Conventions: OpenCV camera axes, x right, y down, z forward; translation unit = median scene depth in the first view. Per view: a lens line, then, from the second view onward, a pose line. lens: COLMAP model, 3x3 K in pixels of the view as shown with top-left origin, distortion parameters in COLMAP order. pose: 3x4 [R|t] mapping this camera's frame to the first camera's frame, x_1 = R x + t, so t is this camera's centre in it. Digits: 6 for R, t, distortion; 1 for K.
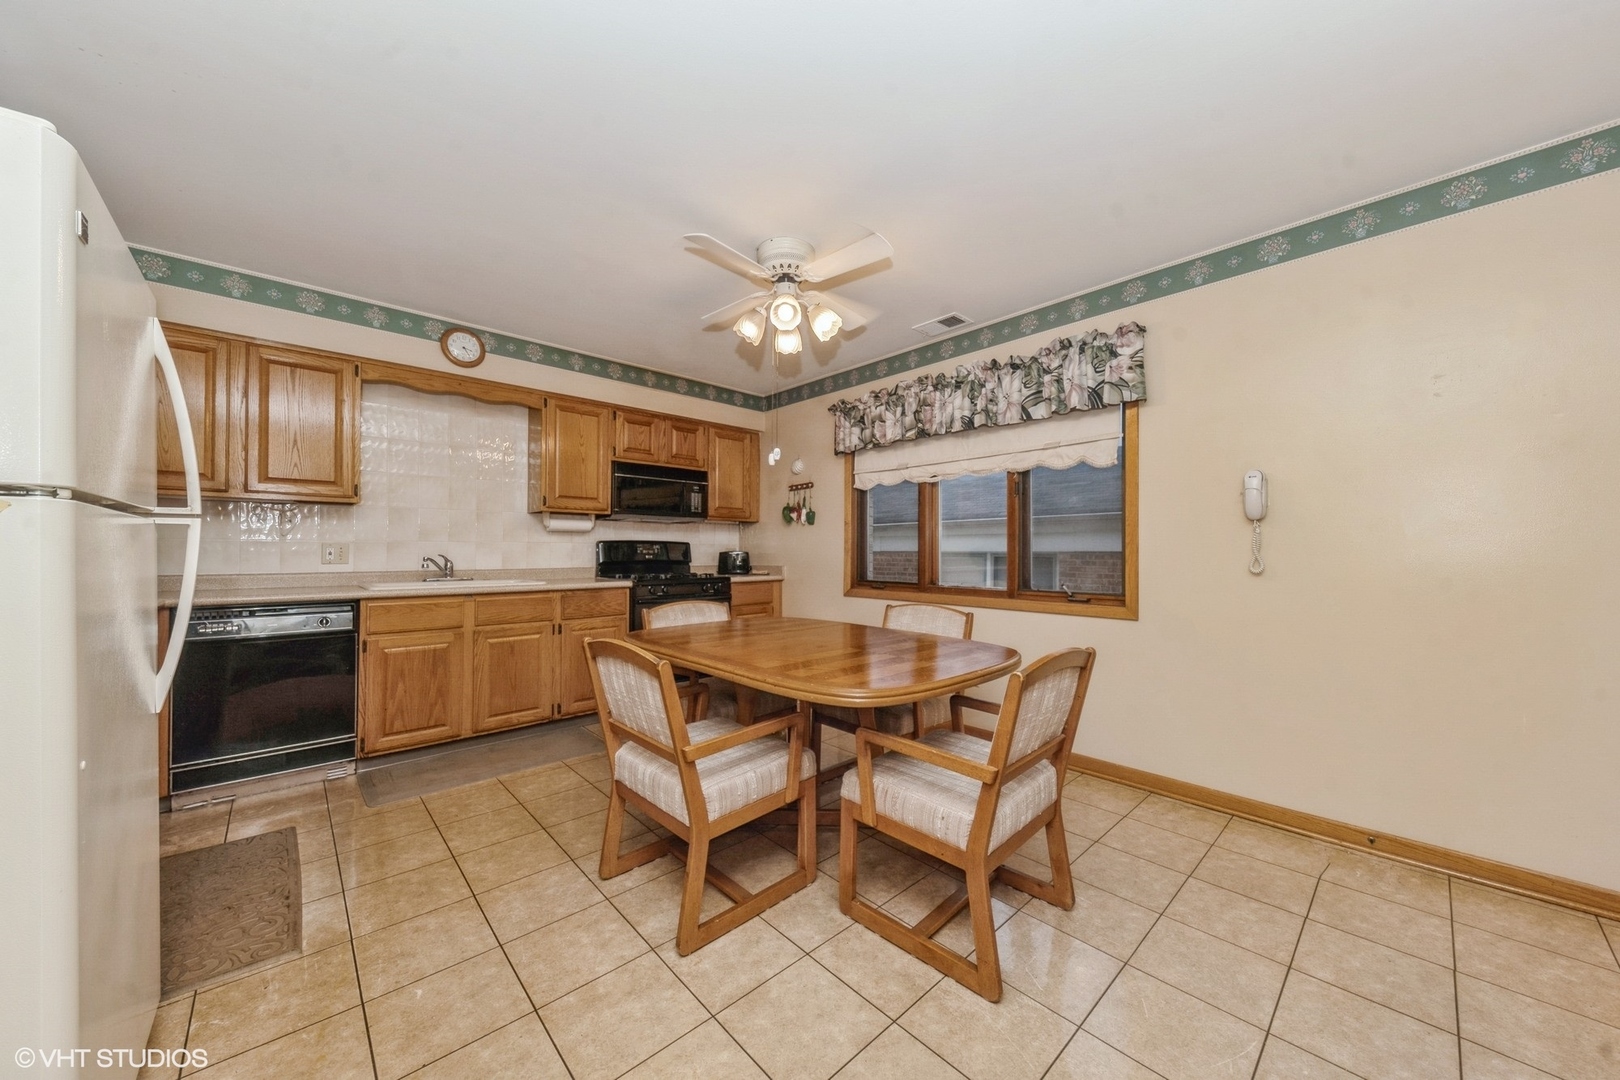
lens RADIAL K [[579.4, 0, 827.8], [0, 579.4, 552.6], [0, 0, 1]] dist [0.015865, -0.007475]
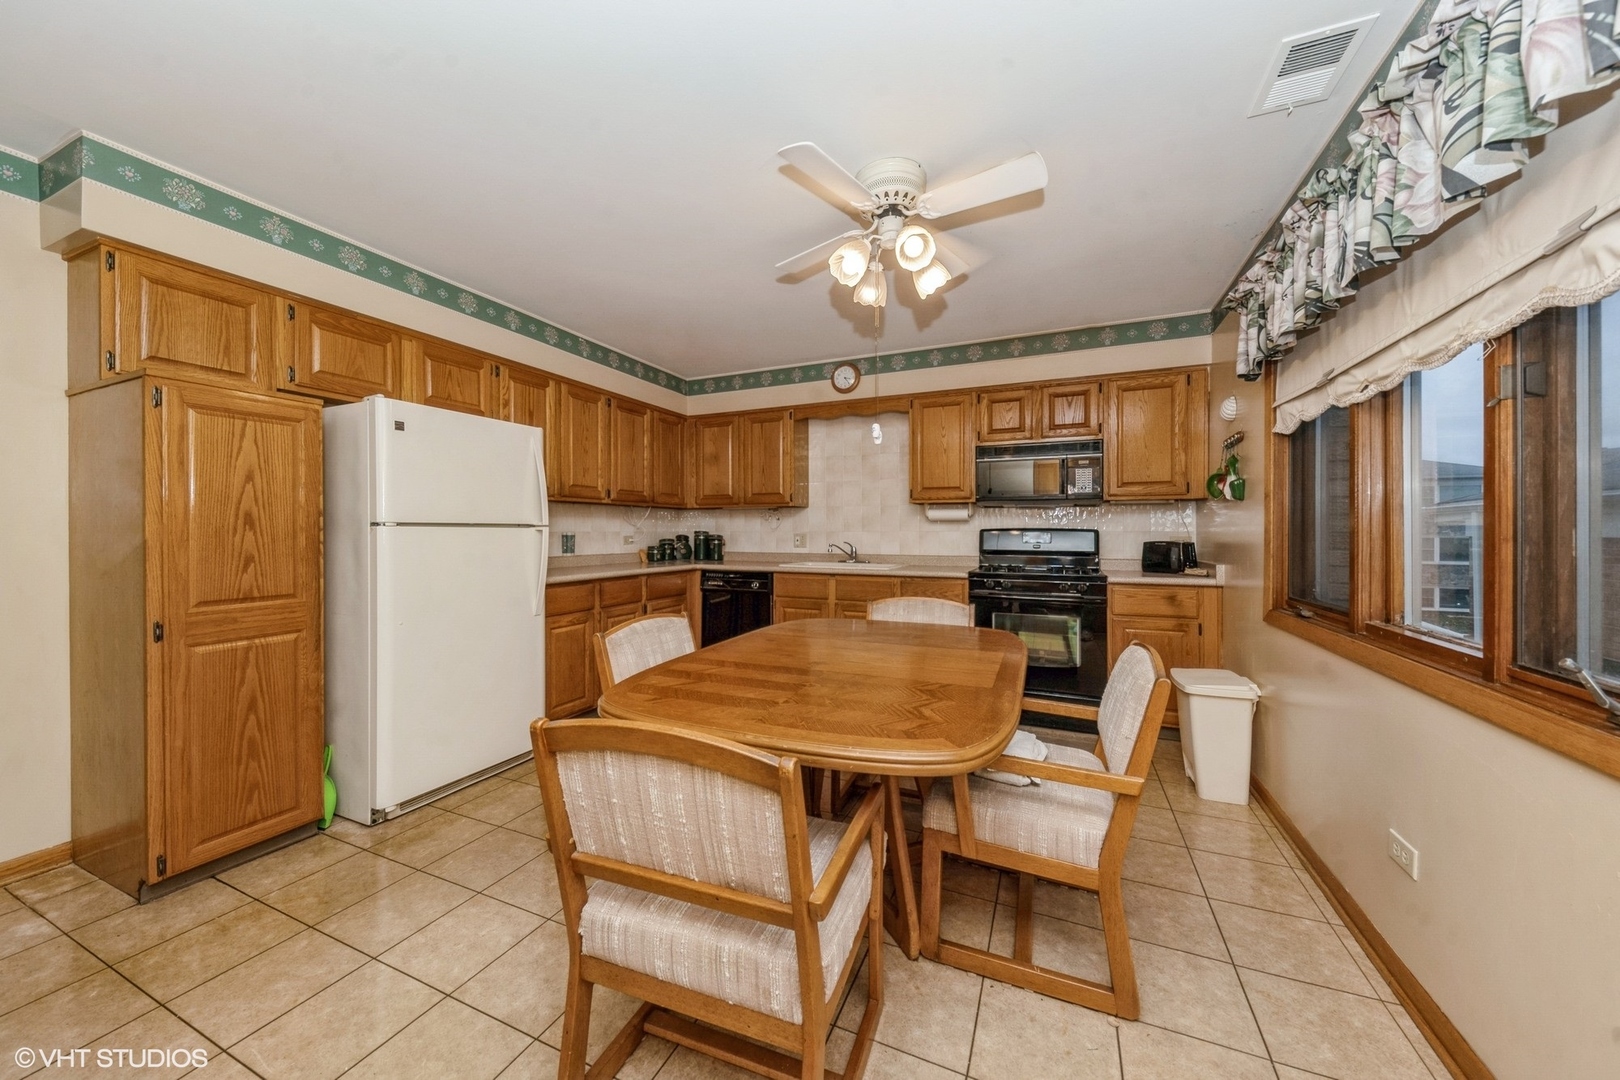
lens RADIAL K [[571.6, 0, 810.5], [0, 571.6, 534.1], [0, 0, 1]] dist [-0.000752, -0.000270]
pose [[0.380258, 0.001459, -0.924879, 0.458554], [-0.000324, 0.999999, 0.001445, -0.014936], [0.924880, -0.000250, 0.380258, 0.433024]]
